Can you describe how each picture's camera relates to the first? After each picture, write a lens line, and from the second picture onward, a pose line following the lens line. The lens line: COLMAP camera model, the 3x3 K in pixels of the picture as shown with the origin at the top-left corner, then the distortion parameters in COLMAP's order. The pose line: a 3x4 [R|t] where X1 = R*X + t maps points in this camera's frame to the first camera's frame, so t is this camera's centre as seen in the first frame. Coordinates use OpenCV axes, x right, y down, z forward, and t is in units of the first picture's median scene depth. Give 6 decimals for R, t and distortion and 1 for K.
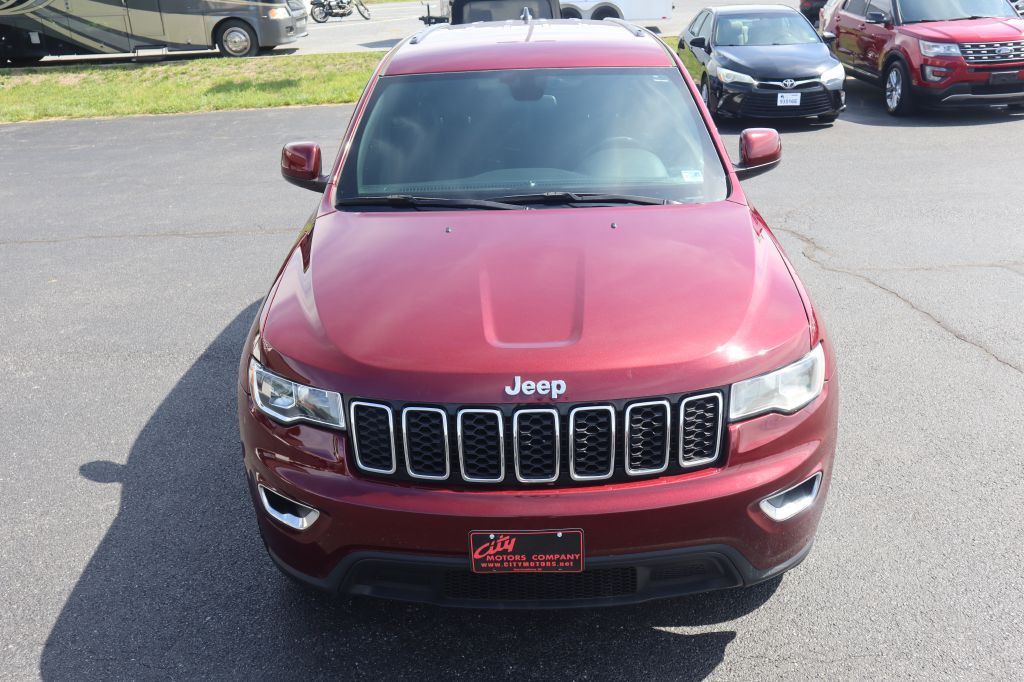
lens RADIAL K [[924.5, 0, 514.6], [0, 924.5, 326.0], [0, 0, 1]] dist [-0.068943, 0.115110]
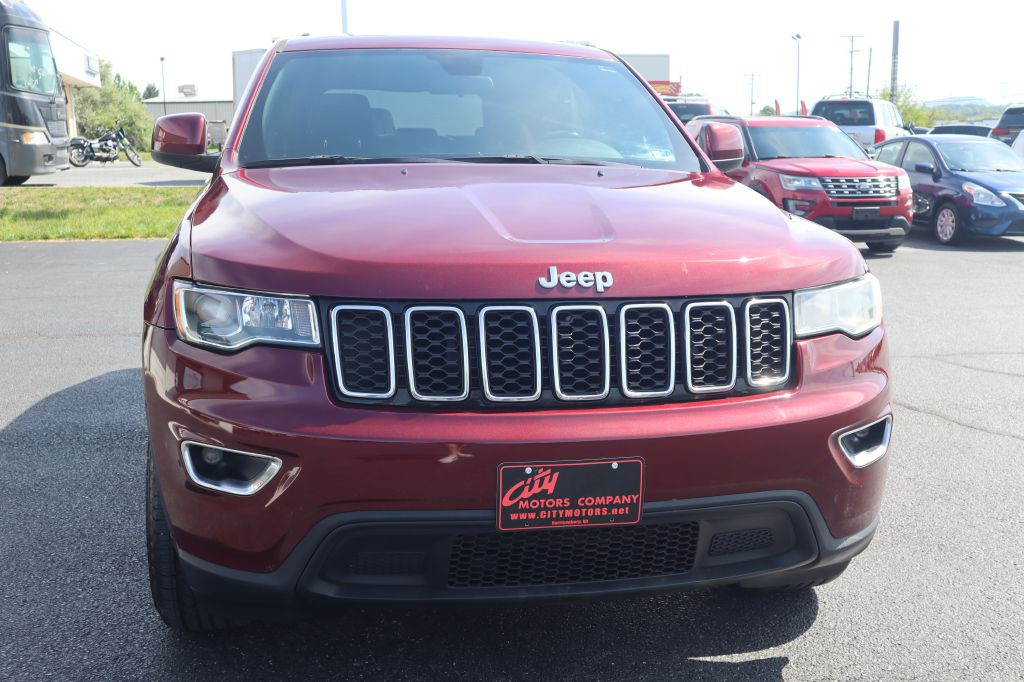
lens RADIAL K [[1086.8, 0, 514.0], [0, 1086.8, 324.3], [0, 0, 1]] dist [-0.053363, 0.192075]
pose [[0.979579, 0.009695, 0.200828, -0.211348], [0.033222, 0.977303, -0.209227, 0.289944], [-0.198298, 0.211626, 0.957023, 0.119701]]
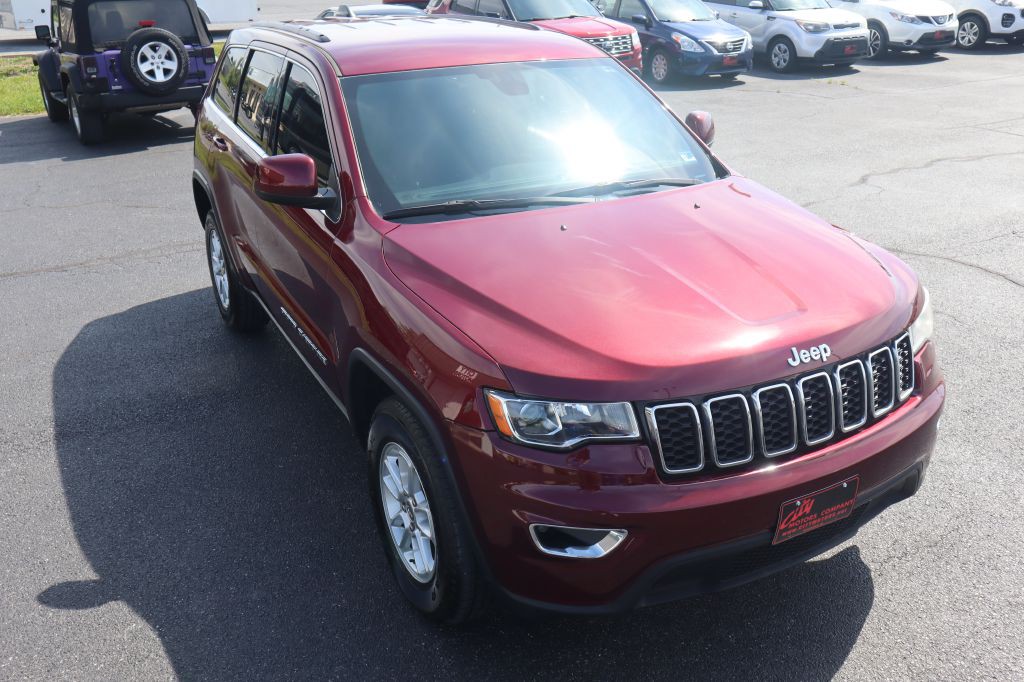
lens RADIAL K [[901.8, 0, 517.2], [0, 901.8, 314.1], [0, 0, 1]] dist [-0.077484, 0.104096]
pose [[0.872110, -0.161583, 0.461860, -0.717227], [0.166120, 0.985614, 0.031143, -0.065646], [-0.460248, 0.049564, 0.886406, 0.232927]]
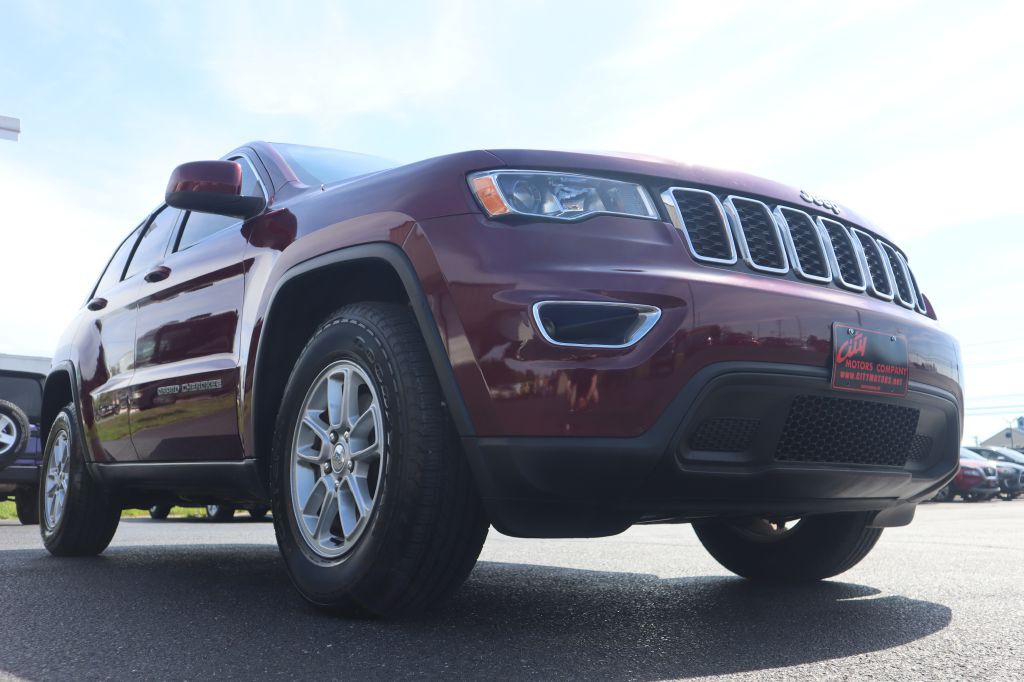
lens RADIAL K [[924.5, 0, 514.6], [0, 924.5, 326.0], [0, 0, 1]] dist [-0.068943, 0.115110]
pose [[0.782089, 0.149773, 0.604900, -0.759829], [0.204263, 0.855449, -0.475904, 0.548764], [-0.588739, 0.495758, 0.638444, 0.624915]]
